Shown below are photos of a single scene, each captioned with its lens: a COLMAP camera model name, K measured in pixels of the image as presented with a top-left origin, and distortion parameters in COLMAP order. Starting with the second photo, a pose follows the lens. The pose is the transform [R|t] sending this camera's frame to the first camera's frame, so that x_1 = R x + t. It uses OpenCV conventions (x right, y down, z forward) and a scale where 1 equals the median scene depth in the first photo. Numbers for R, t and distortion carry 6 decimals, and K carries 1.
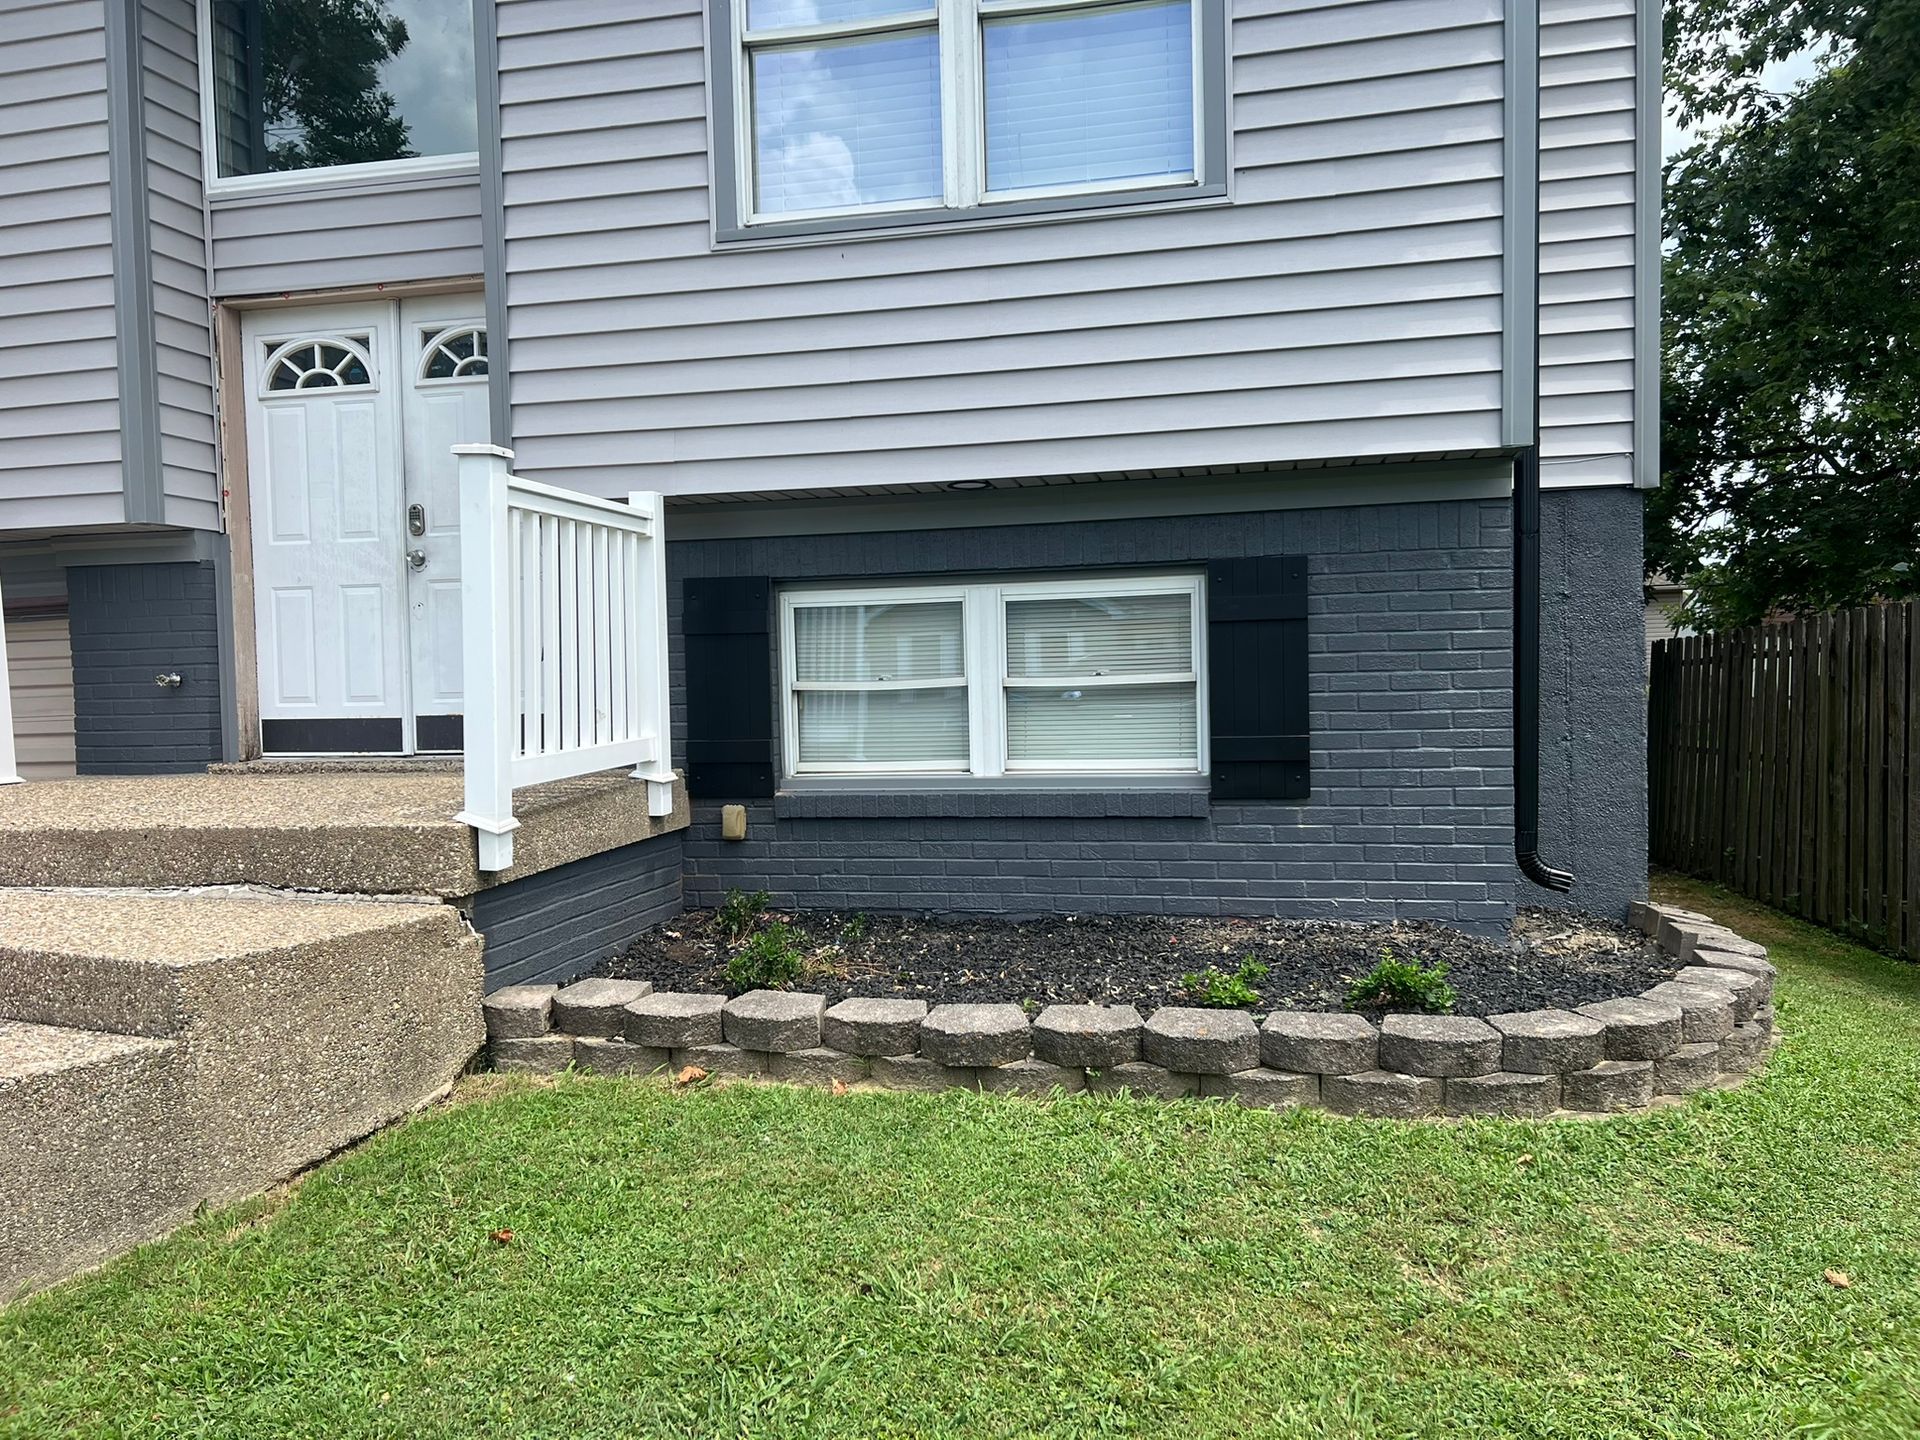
lens RADIAL K [[1445.0, 0, 1007.8], [0, 1445.0, 731.8], [0, 0, 1]] dist [0.106605, -0.116870]
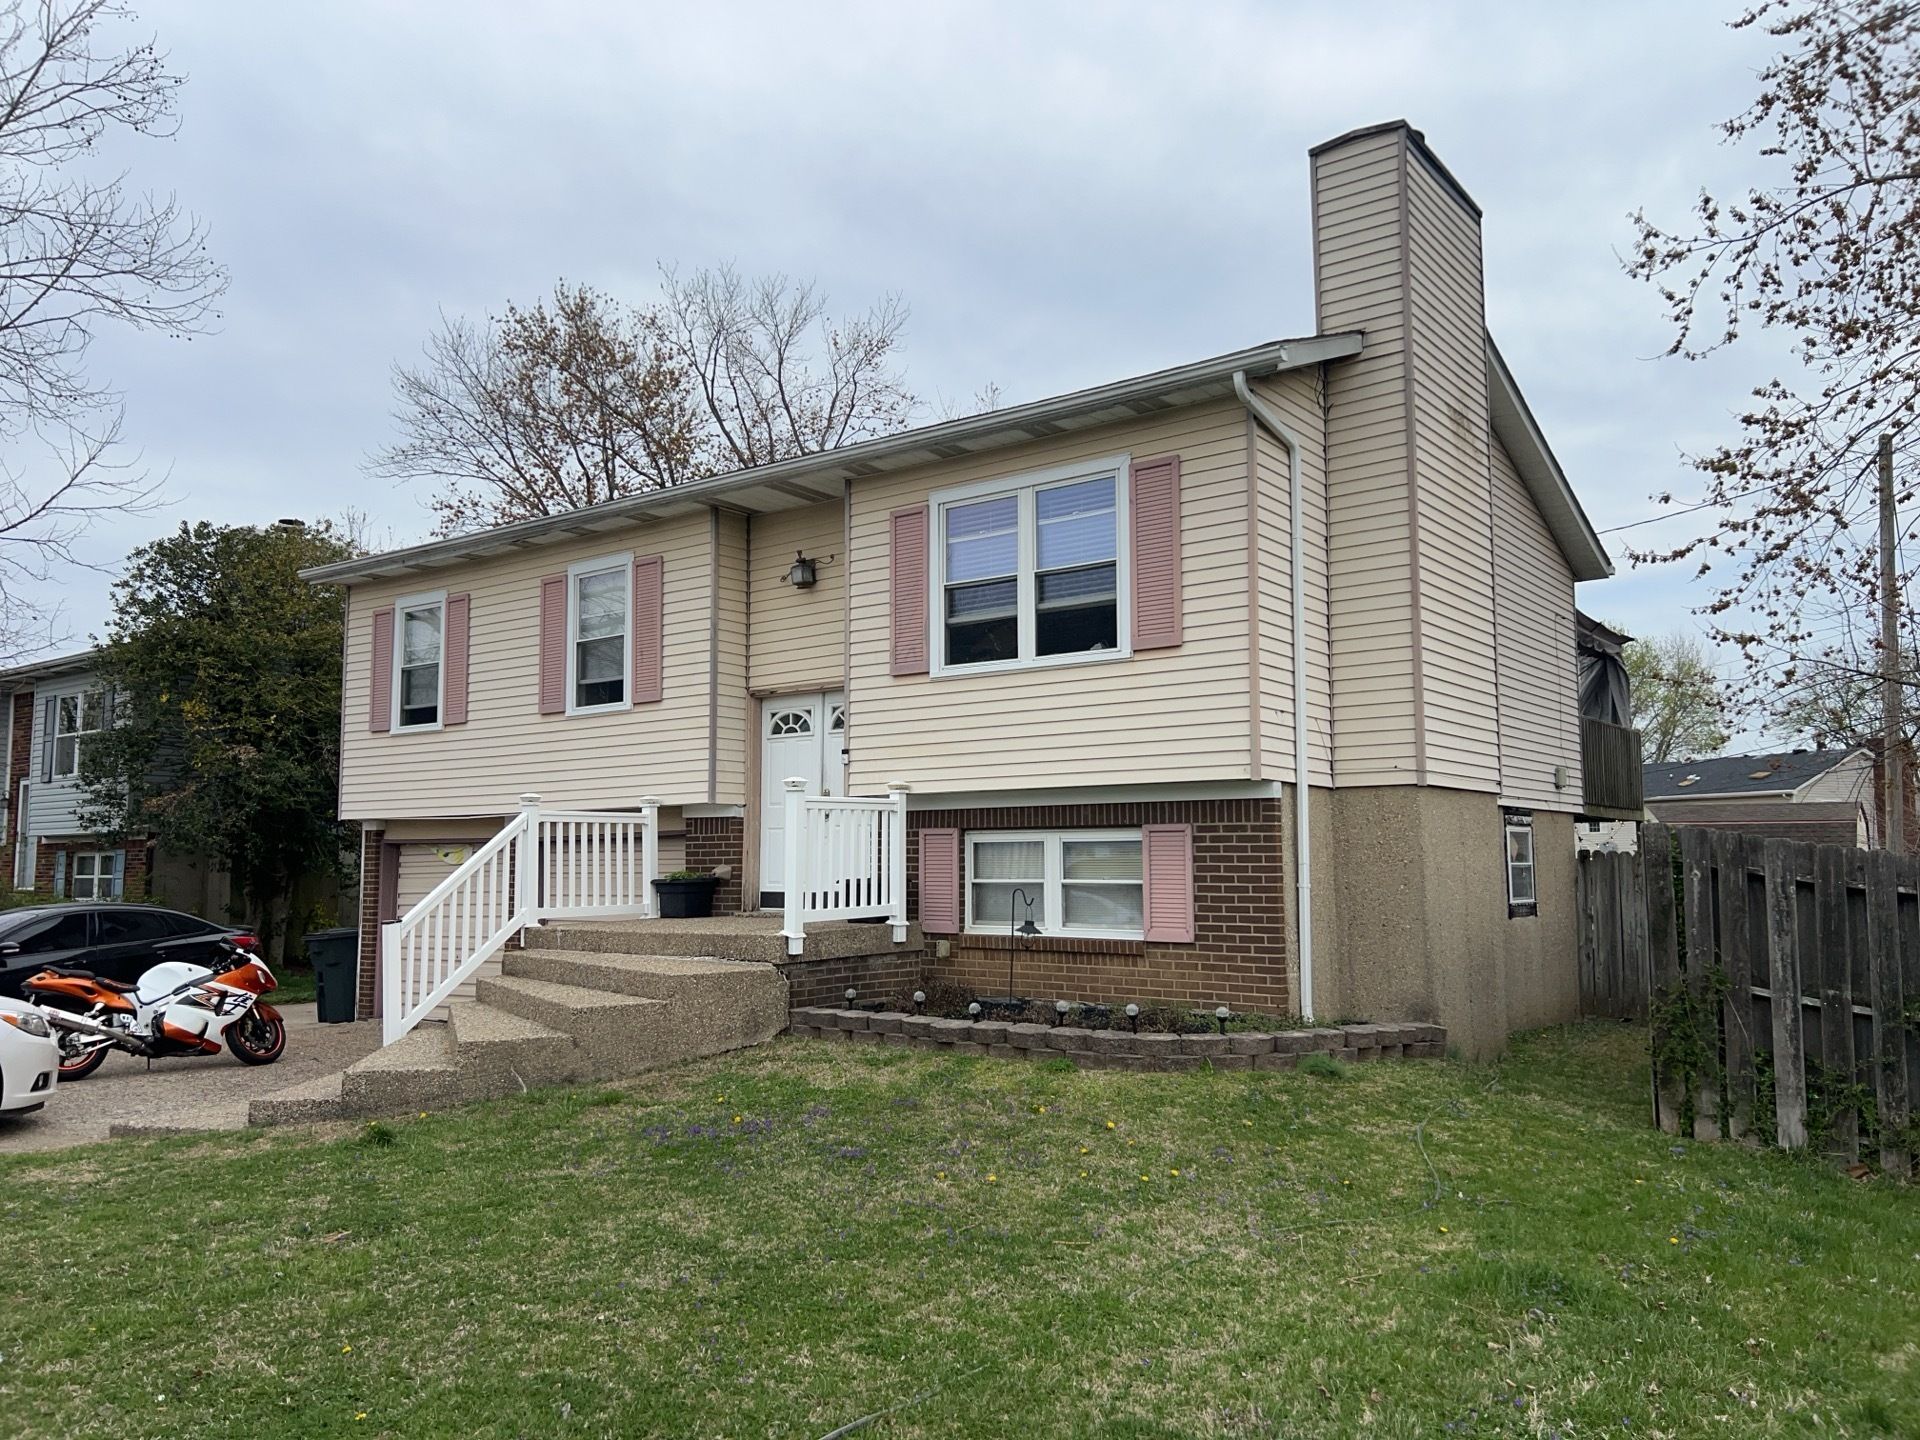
lens RADIAL K [[1445.0, 0, 1007.8], [0, 1445.0, 731.8], [0, 0, 1]] dist [0.106605, -0.116870]
pose [[0.916692, -0.019454, -0.399120, 0.729130], [-0.029436, 0.992813, -0.116001, -0.005818], [0.398509, 0.118086, 0.909531, -0.860114]]
